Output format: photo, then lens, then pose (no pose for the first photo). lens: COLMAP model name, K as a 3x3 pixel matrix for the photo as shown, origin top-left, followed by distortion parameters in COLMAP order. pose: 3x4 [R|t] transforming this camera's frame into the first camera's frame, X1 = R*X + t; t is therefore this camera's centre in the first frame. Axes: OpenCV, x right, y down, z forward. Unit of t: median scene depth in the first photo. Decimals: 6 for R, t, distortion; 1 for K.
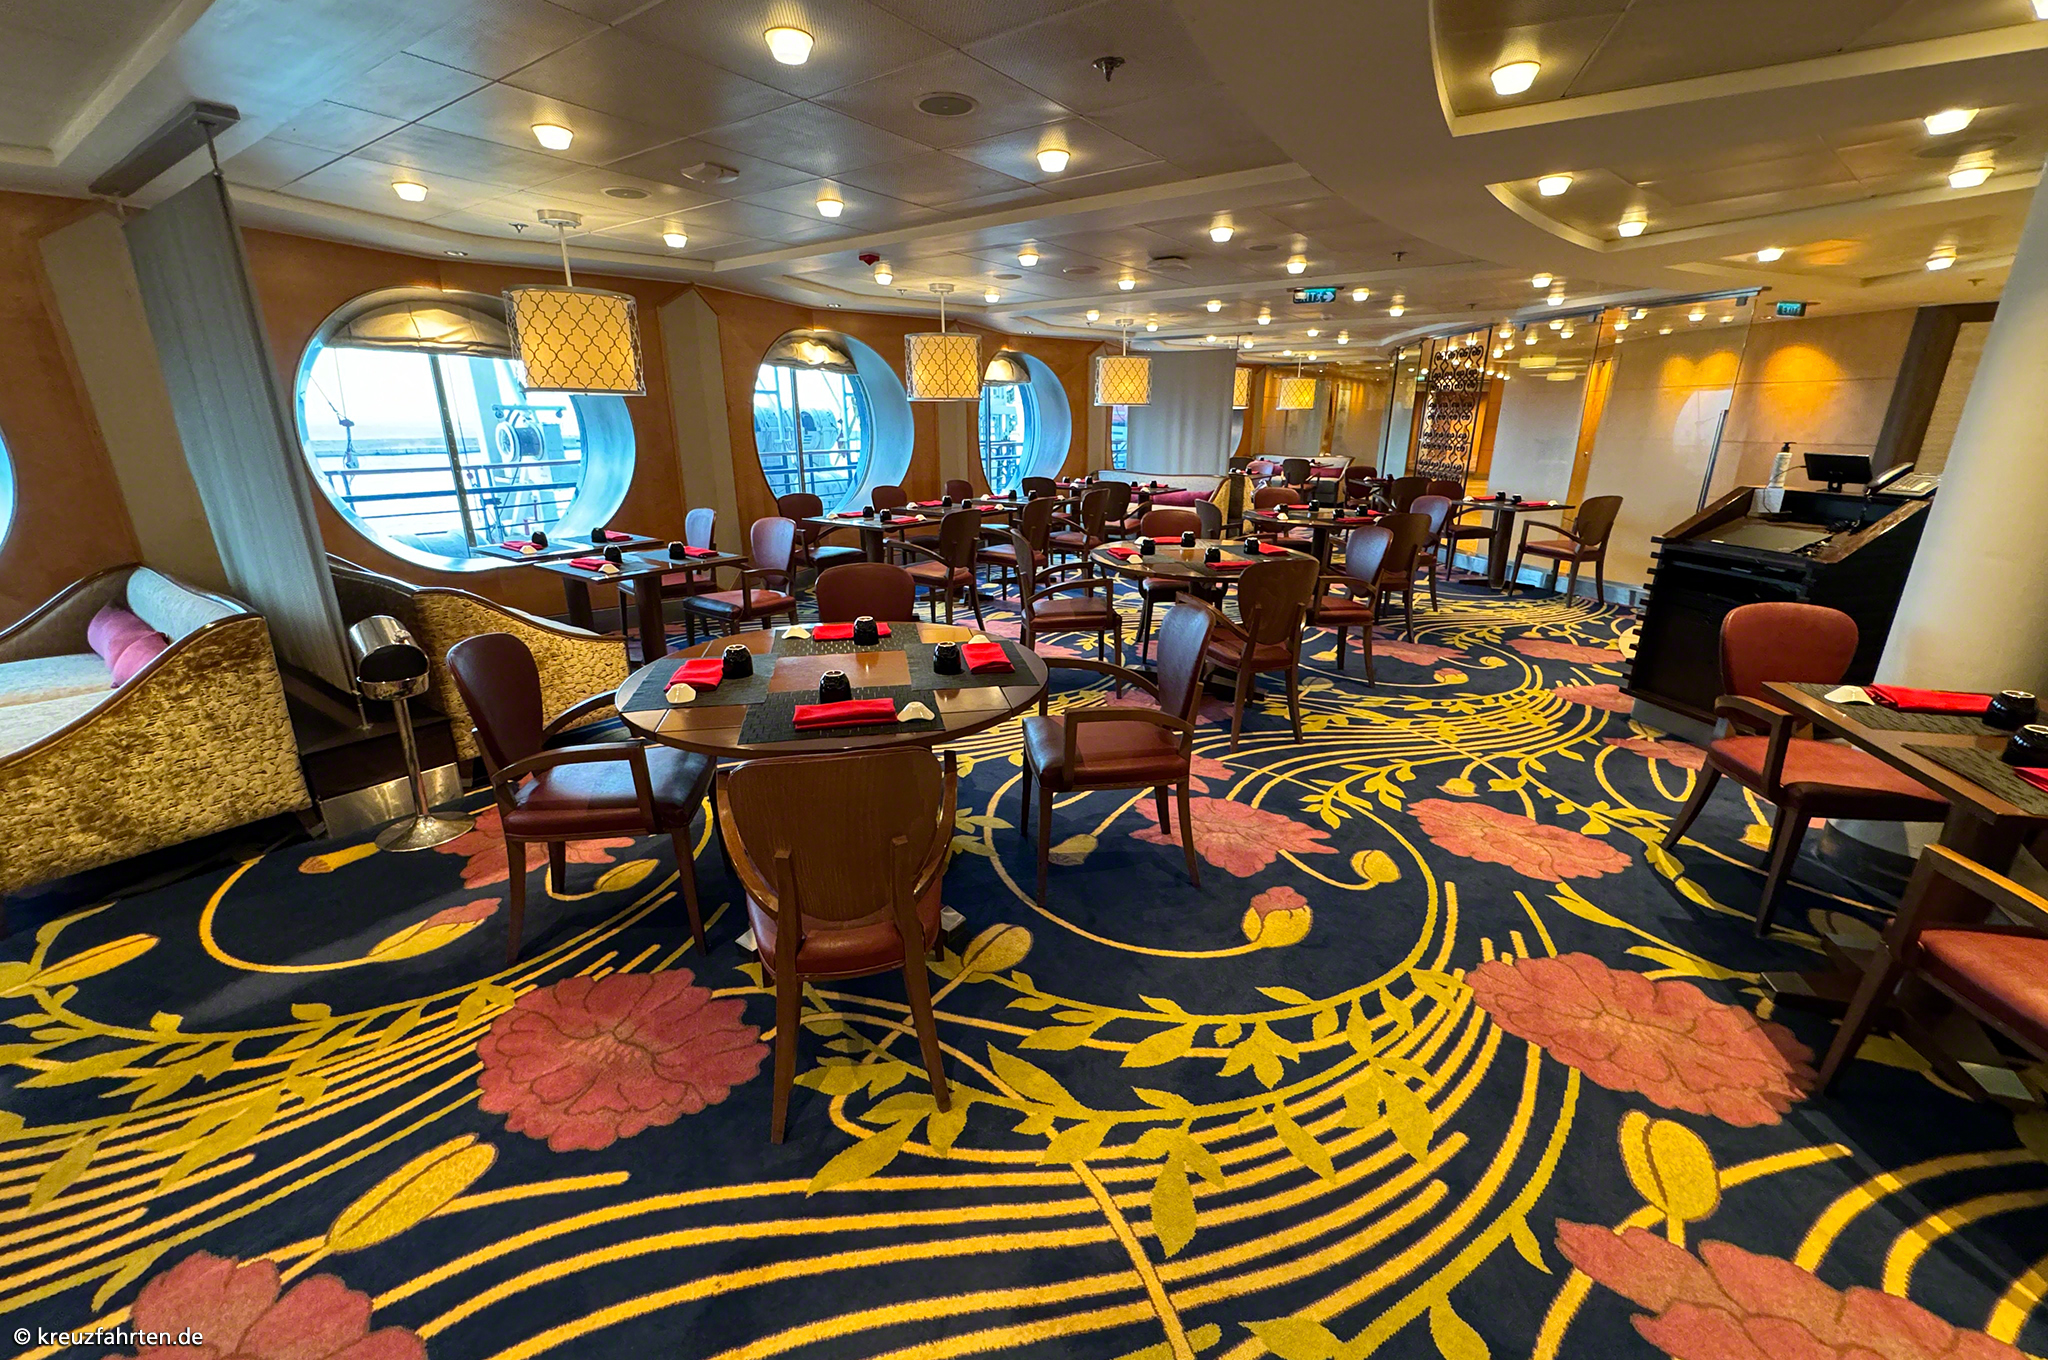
lens RADIAL K [[818.1, 0, 1024.0], [0, 818.1, 680.0], [0, 0, 1]] dist [-0.000709, -0.000042]
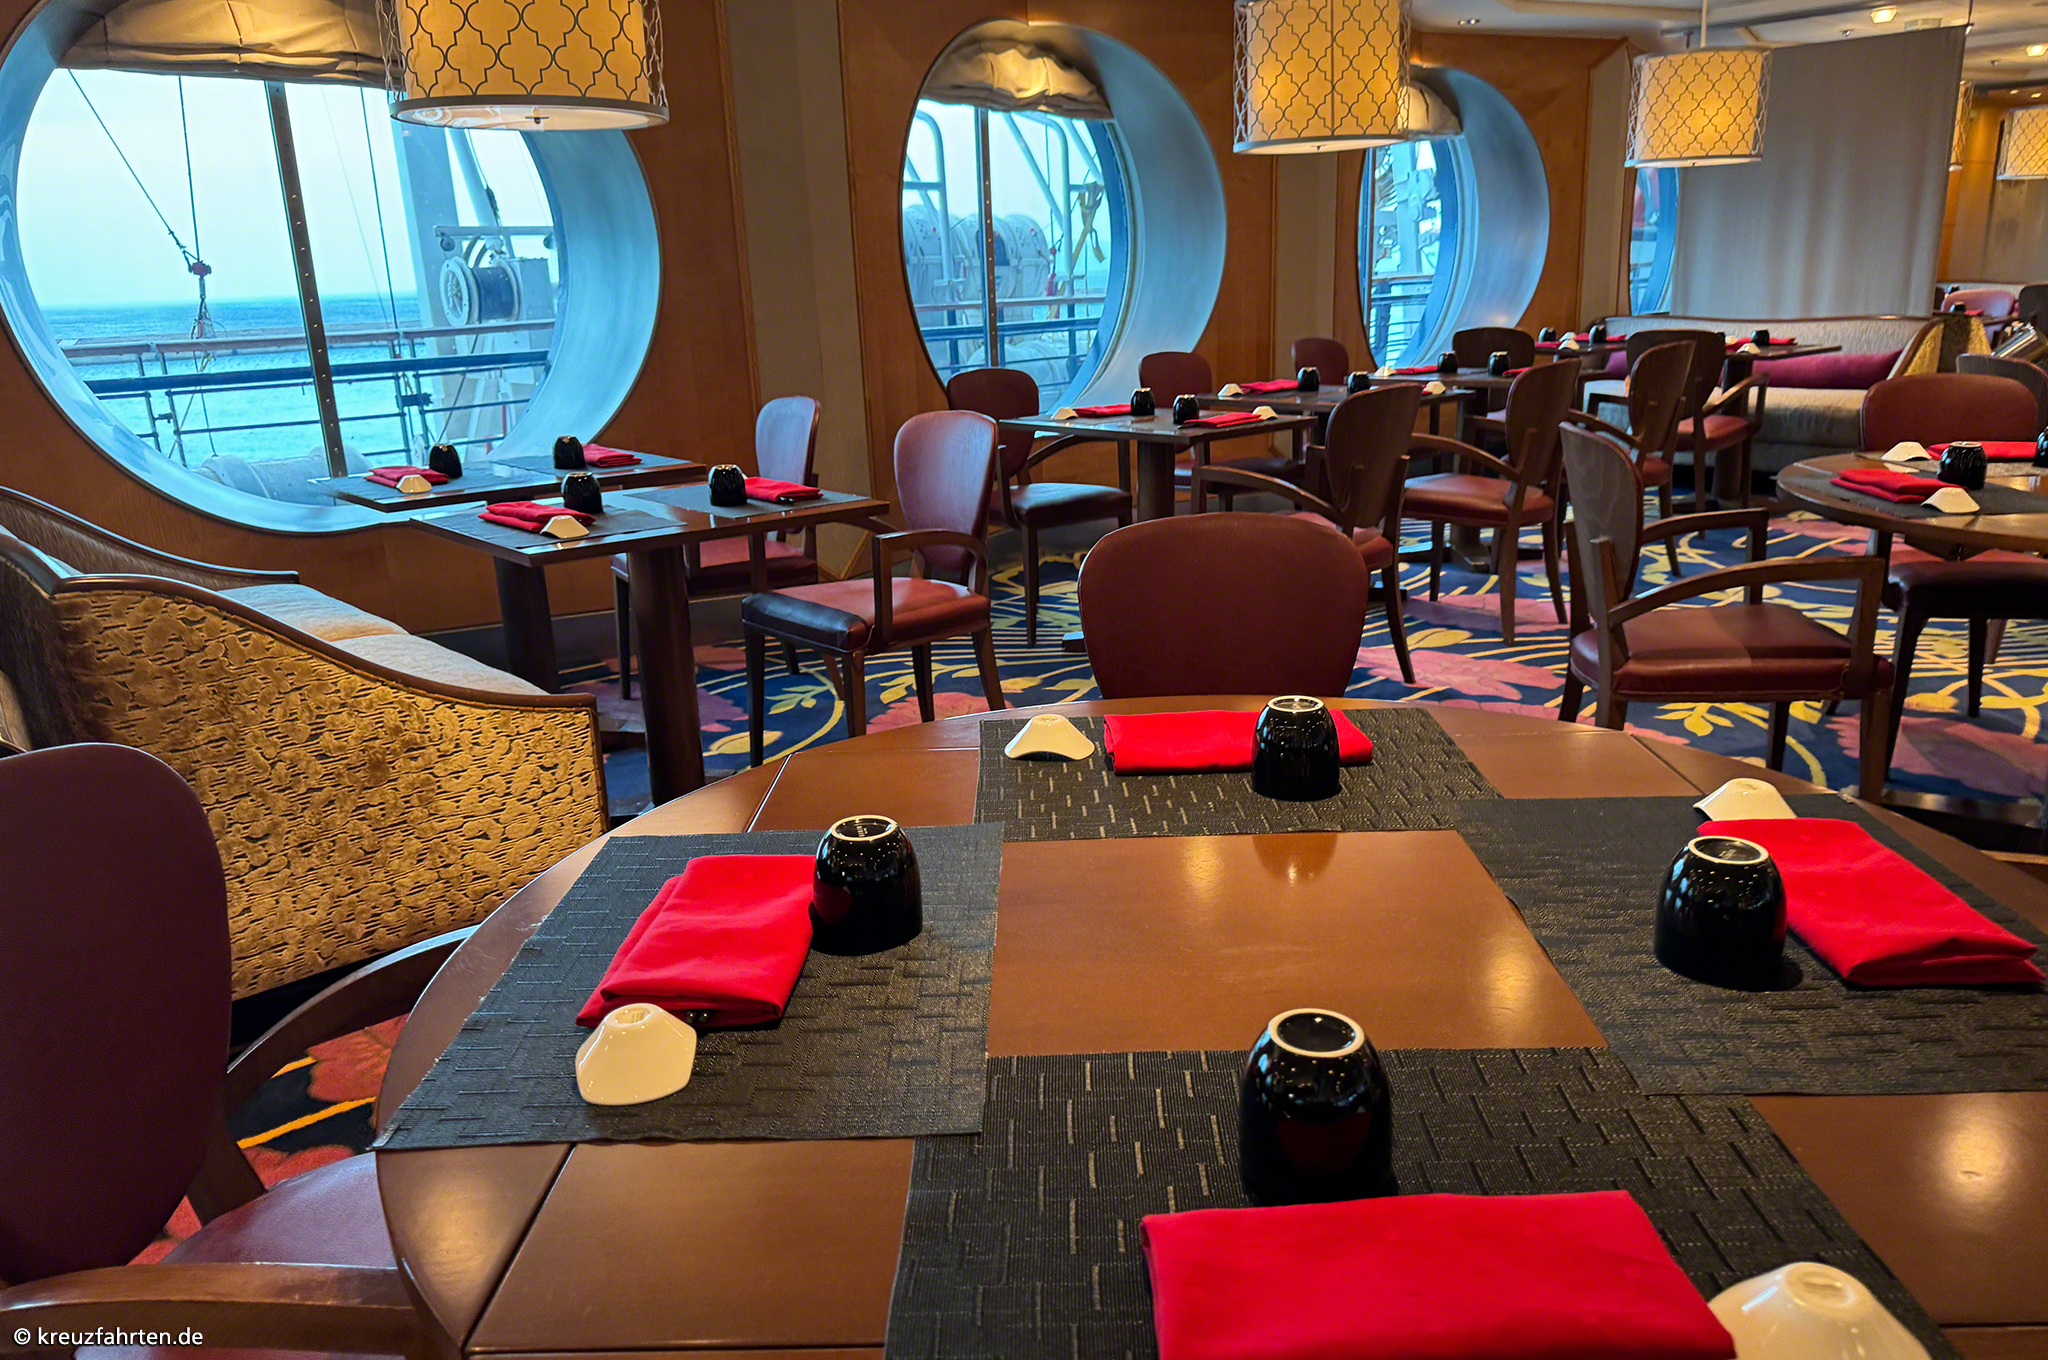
lens RADIAL K [[1403.2, 0, 1024.0], [0, 1403.2, 680.0], [0, 0, 1]] dist [0.160558, -0.284261]
pose [[0.976875, 0.023810, -0.212480, -0.091828], [-0.030185, 0.999185, -0.026807, -0.033696], [0.211668, 0.032601, 0.976798, 0.251739]]
